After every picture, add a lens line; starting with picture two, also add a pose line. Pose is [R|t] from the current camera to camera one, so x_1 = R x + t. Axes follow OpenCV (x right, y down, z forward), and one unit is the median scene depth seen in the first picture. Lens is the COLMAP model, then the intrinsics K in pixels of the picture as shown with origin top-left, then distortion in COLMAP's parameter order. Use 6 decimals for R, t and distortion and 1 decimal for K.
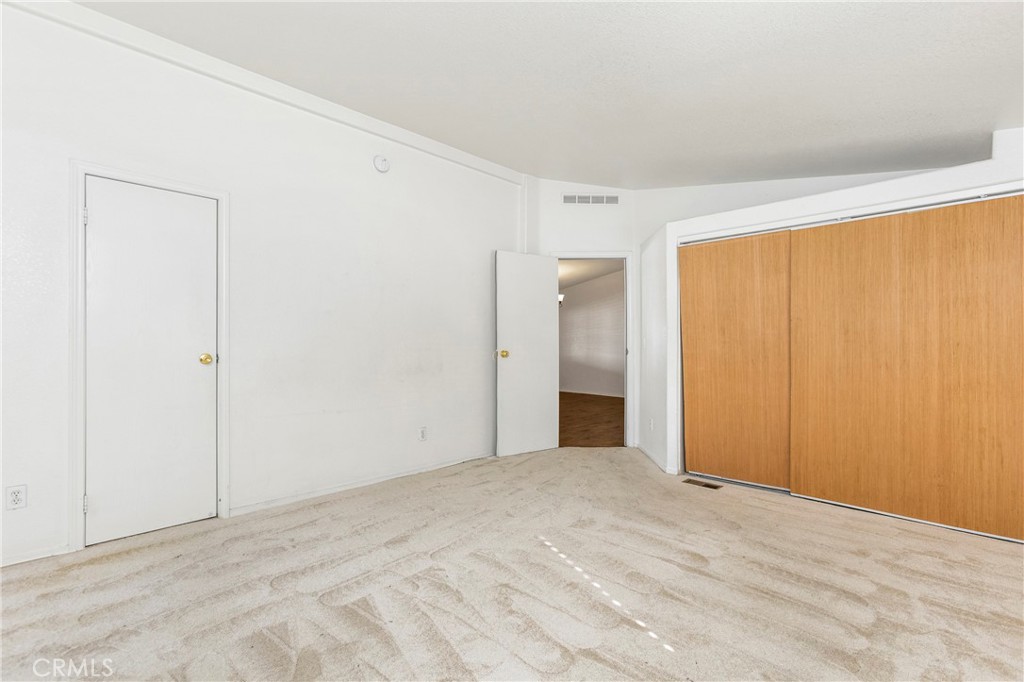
lens RADIAL K [[472.0, 0, 515.4], [0, 472.0, 348.7], [0, 0, 1]] dist [-0.009694, 0.002067]
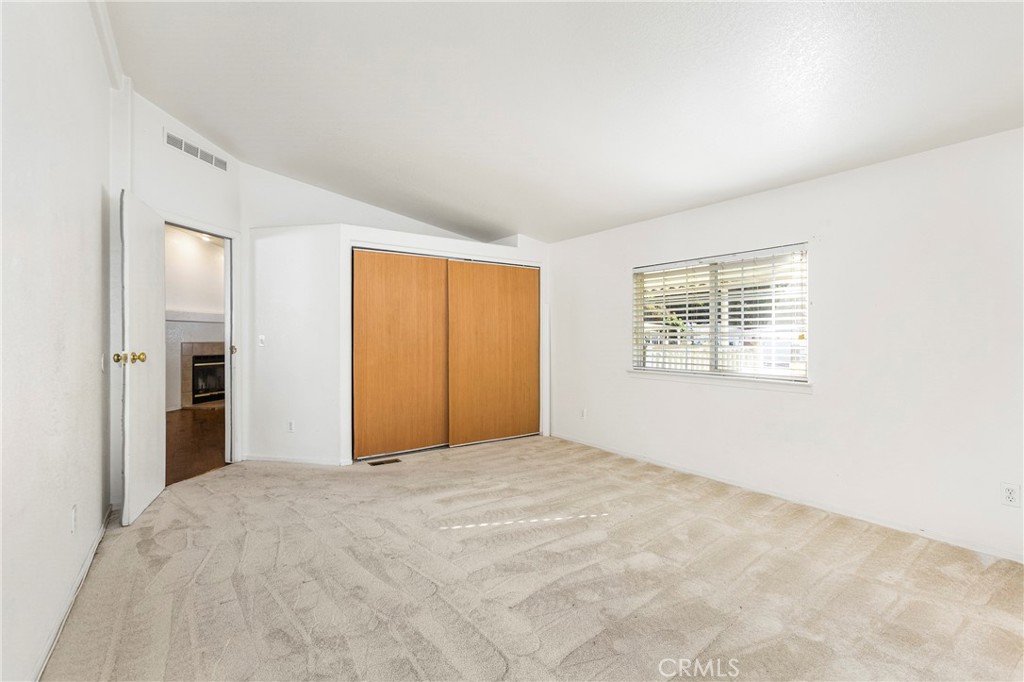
lens RADIAL K [[472.0, 0, 519.9], [0, 472.0, 338.6], [0, 0, 1]] dist [-0.009694, 0.002067]
pose [[0.159457, 0.003527, 0.987199, -0.815363], [0.013721, 0.999889, -0.005789, -0.004262], [-0.987110, 0.014469, 0.159390, 0.584091]]
